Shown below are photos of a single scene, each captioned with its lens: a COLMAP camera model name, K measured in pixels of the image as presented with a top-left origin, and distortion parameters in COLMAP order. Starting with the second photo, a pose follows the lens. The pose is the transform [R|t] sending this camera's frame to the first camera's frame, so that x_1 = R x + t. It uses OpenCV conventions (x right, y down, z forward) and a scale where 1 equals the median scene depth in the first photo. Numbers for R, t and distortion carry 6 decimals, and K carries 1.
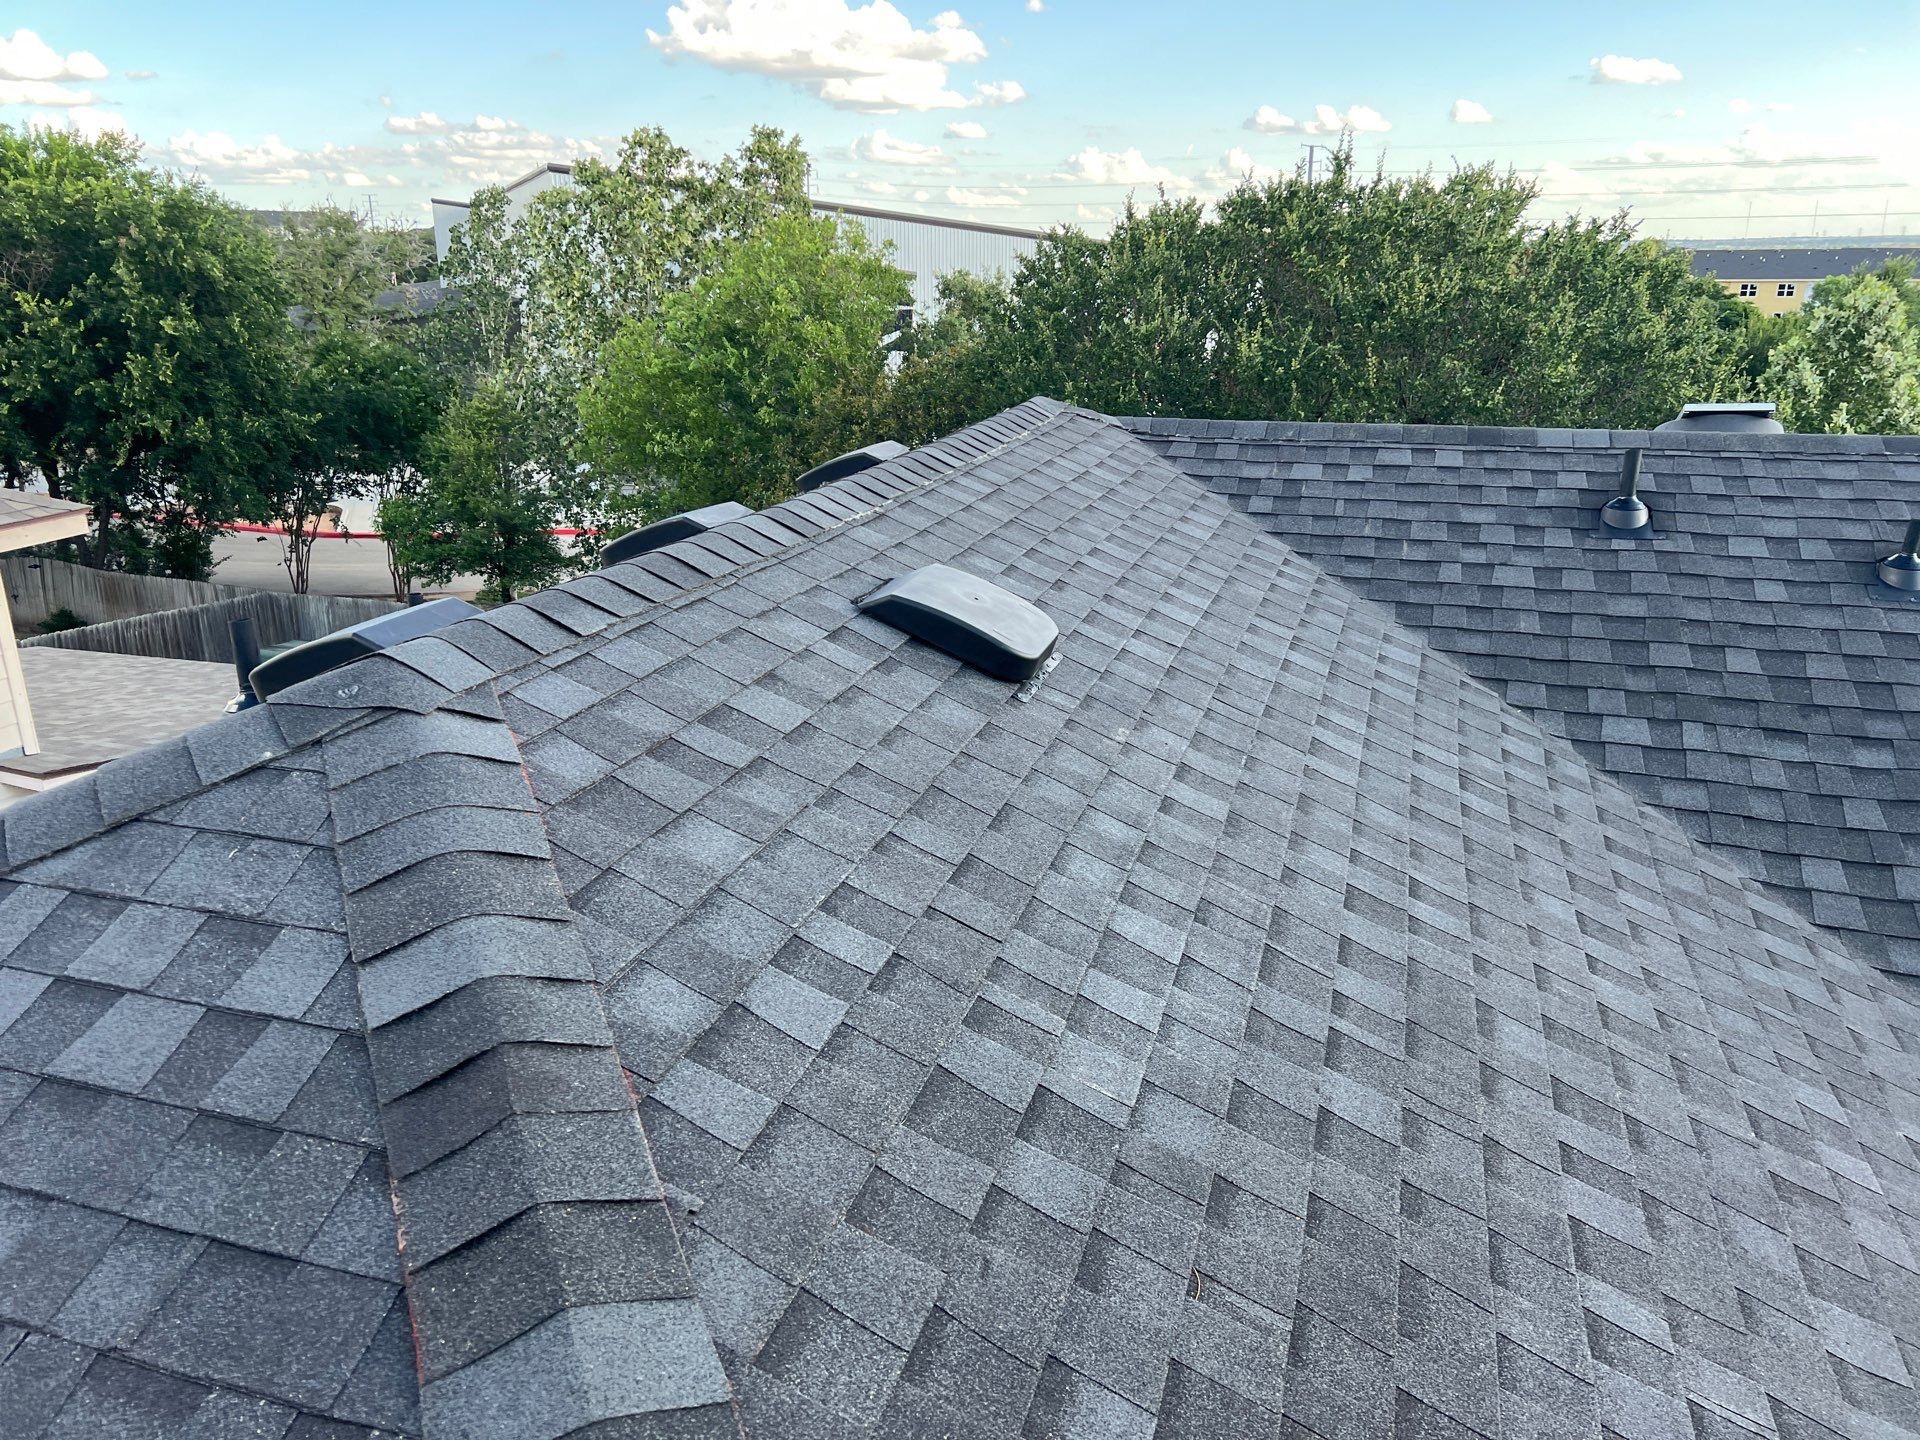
lens RADIAL K [[1440.9, 0, 948.8], [0, 1440.9, 715.2], [0, 0, 1]] dist [0.054395, -0.061270]
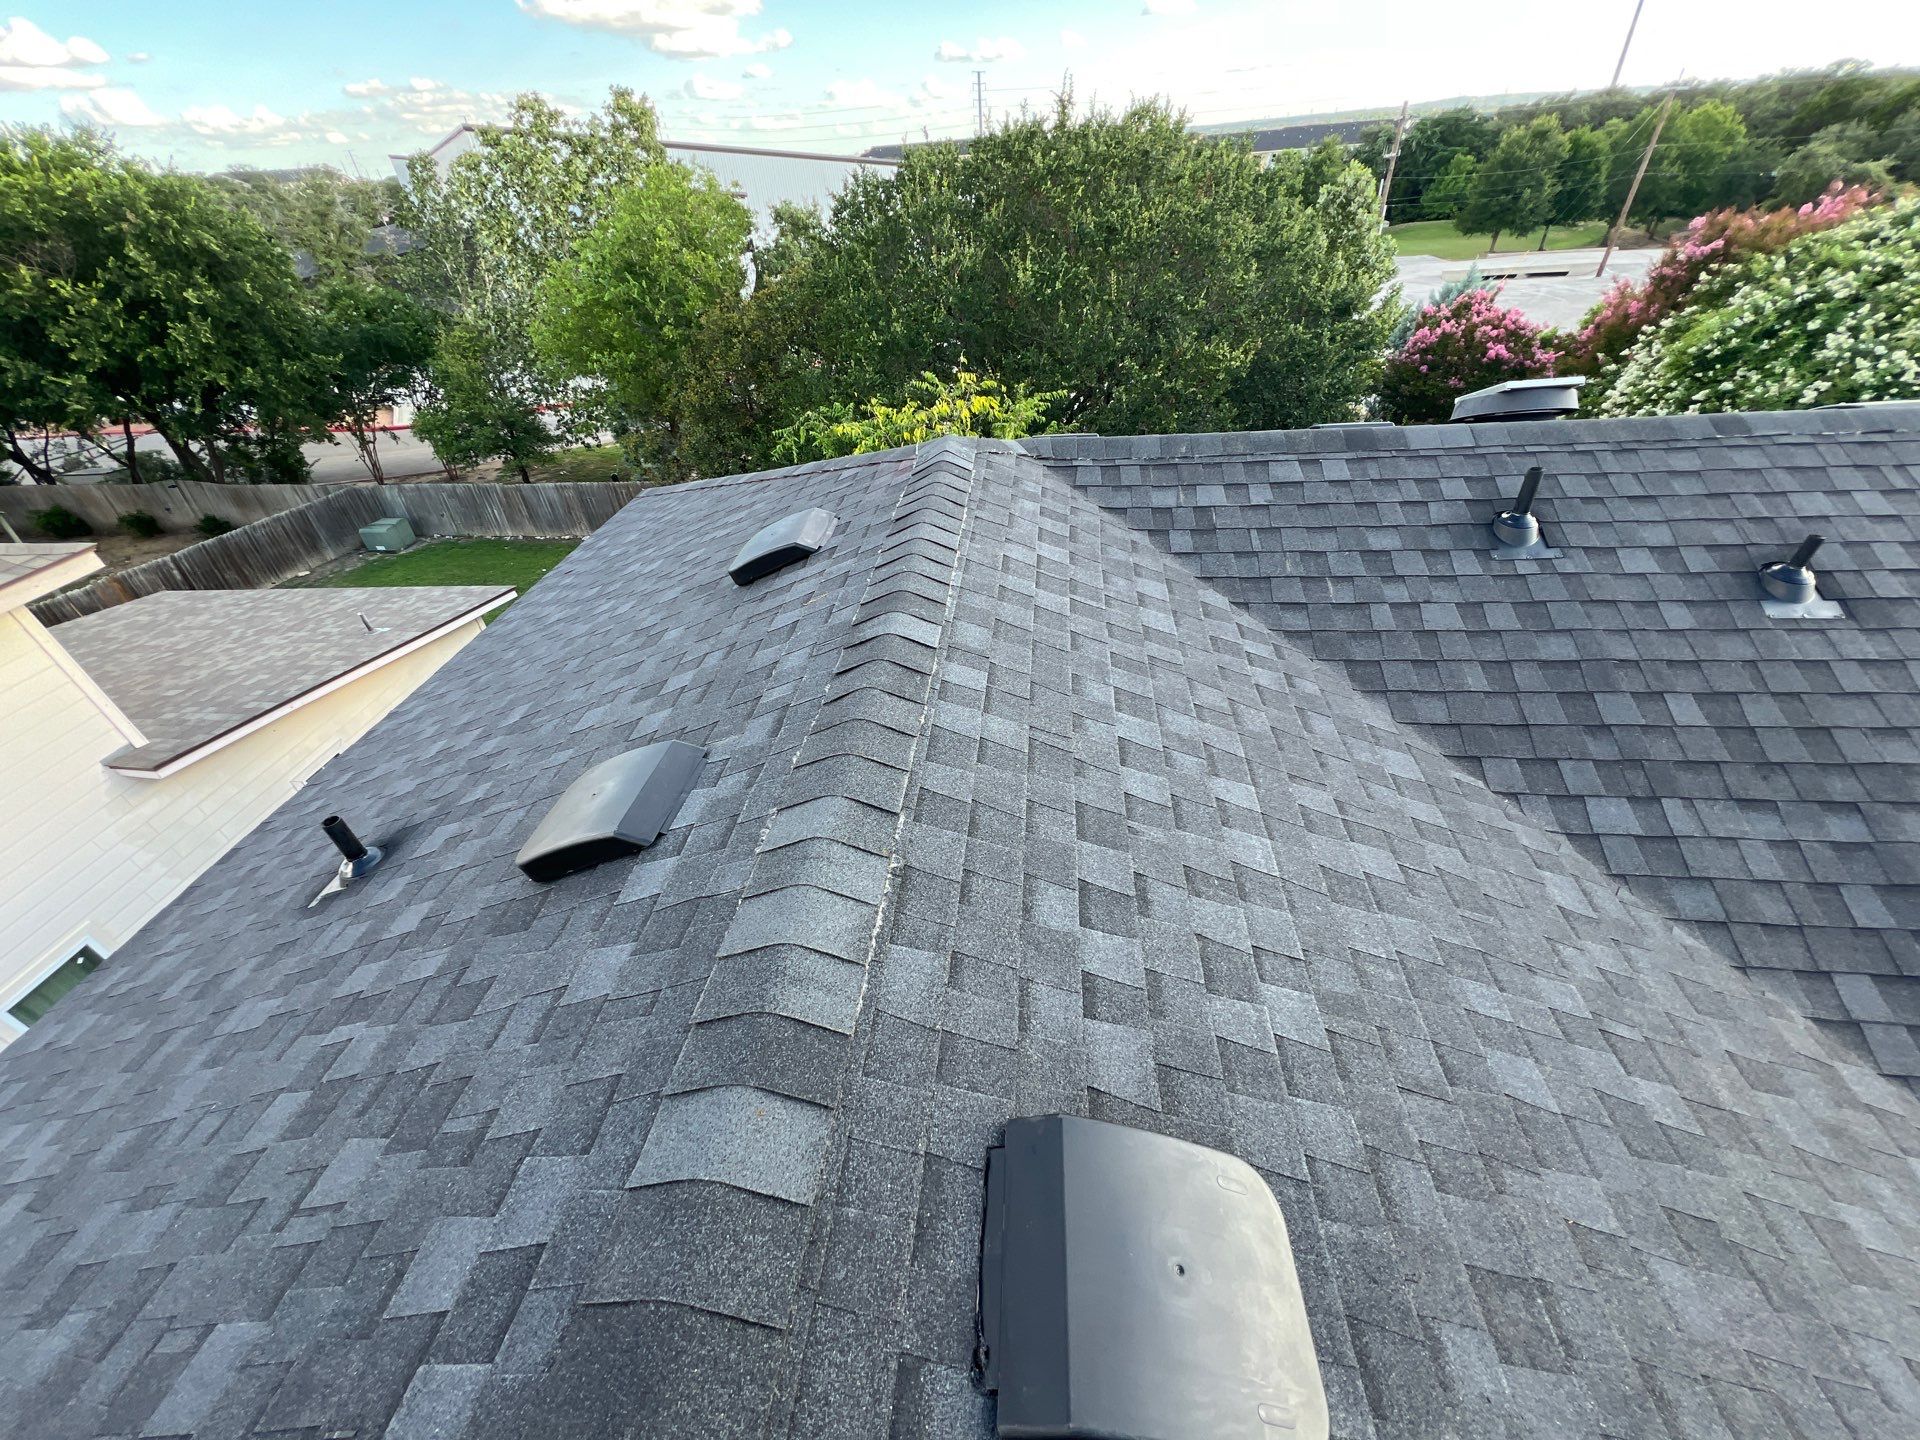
lens RADIAL K [[798.7, 0, 976.0], [0, 798.7, 750.4], [0, 0, 1]] dist [0.003565, -0.001268]
pose [[0.976266, -0.170481, 0.133569, -0.040519], [0.119476, 0.938344, 0.324400, -0.237653], [-0.180638, -0.300742, 0.936442, 0.487614]]
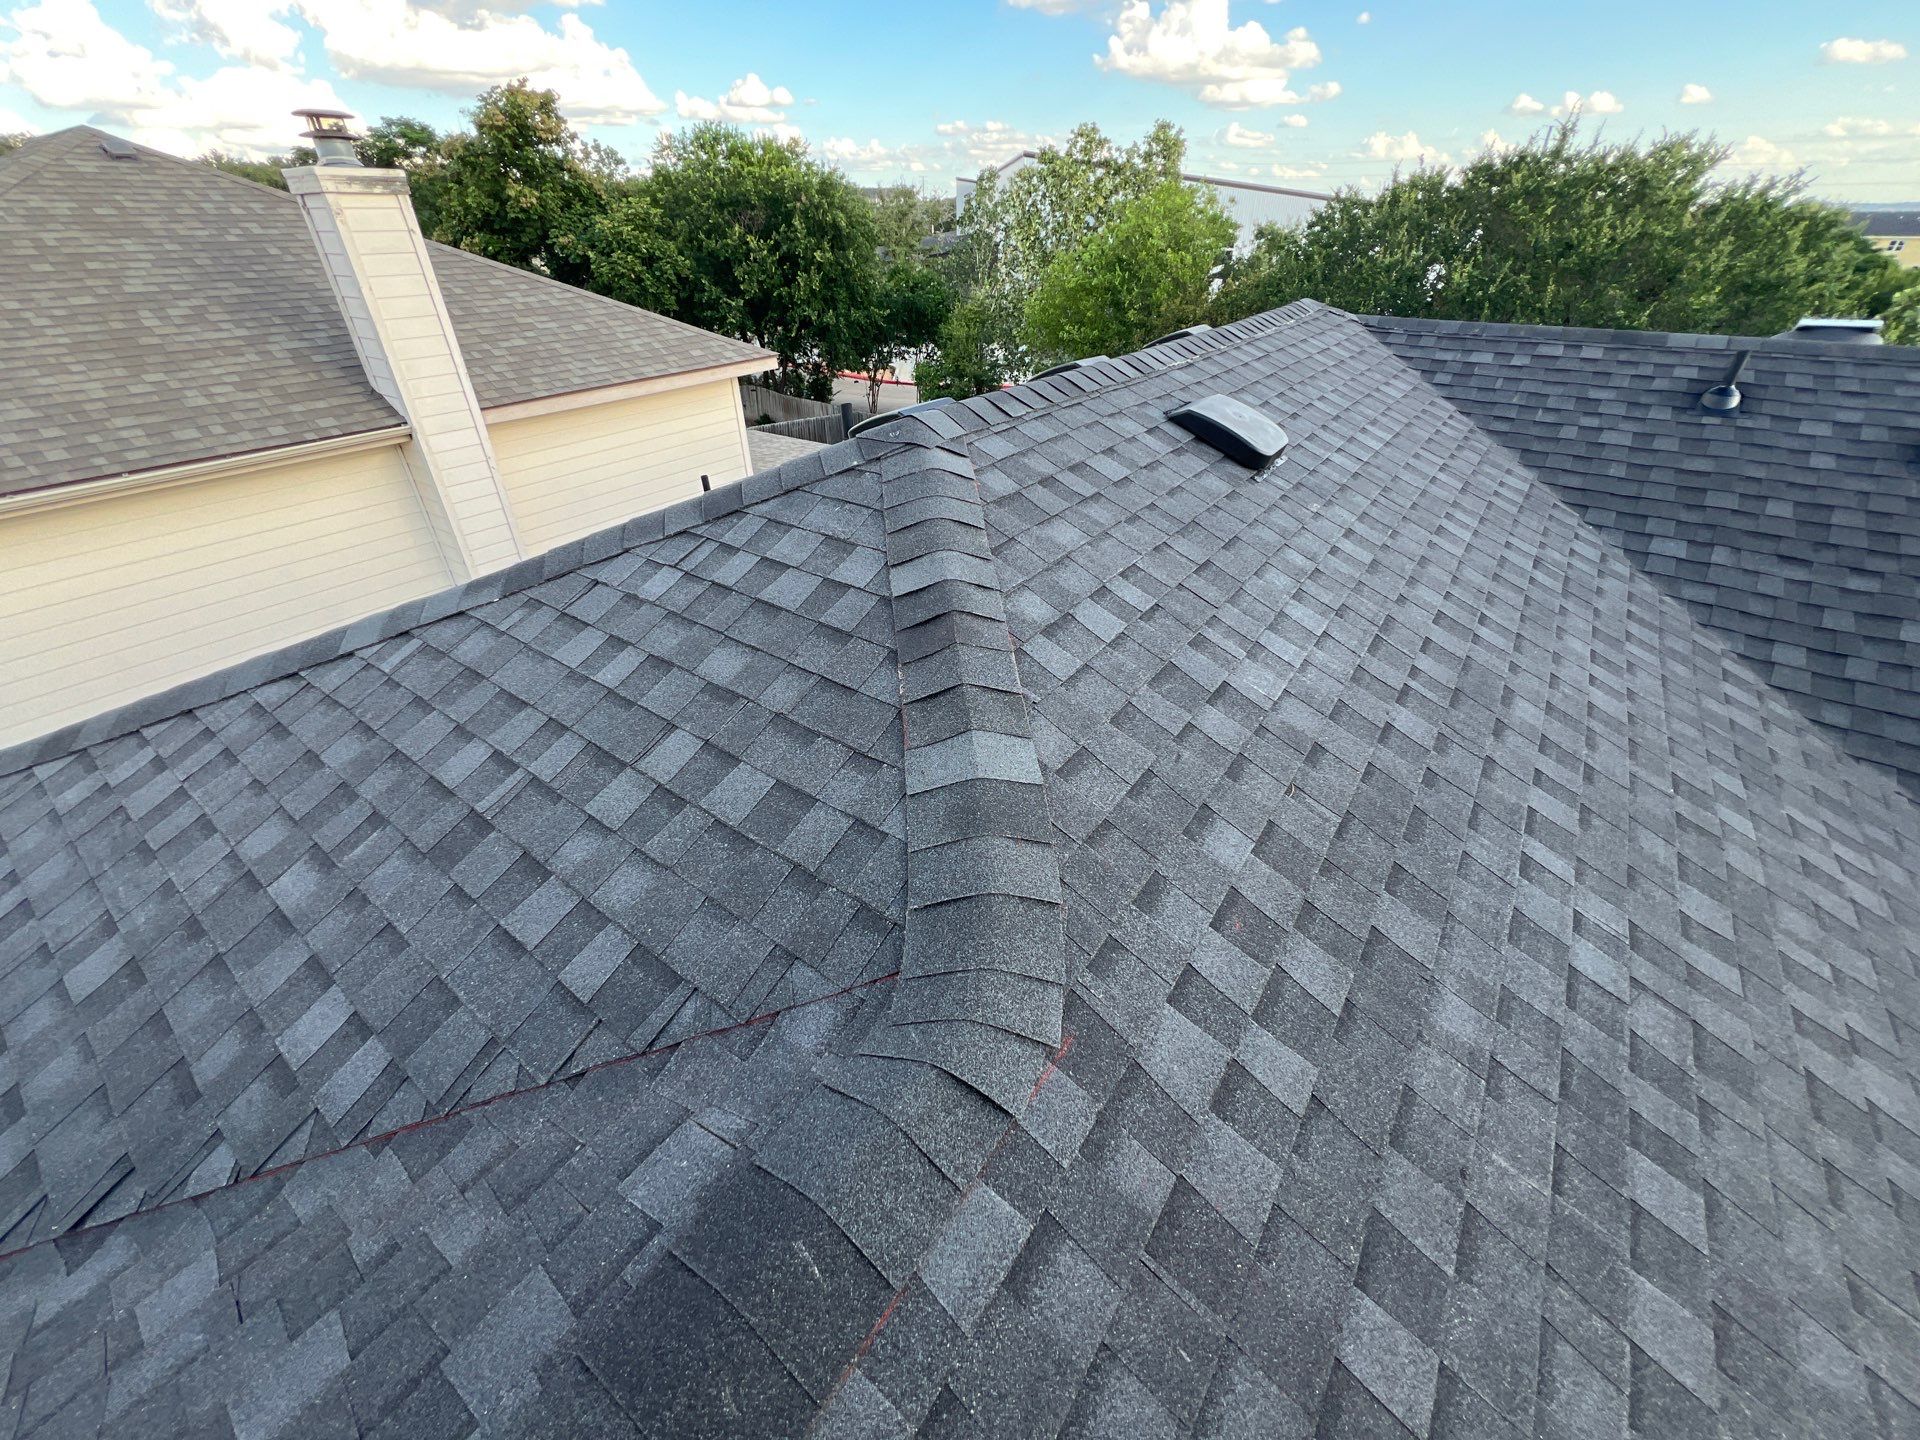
lens RADIAL K [[768.1, 0, 961.8], [0, 768.1, 714.0], [0, 0, 1]] dist [0.001944, -0.000058]
pose [[0.949844, 0.170637, -0.262069, 0.003055], [-0.094624, 0.955554, 0.279218, 0.019806], [0.298066, -0.240416, 0.923773, -0.007281]]
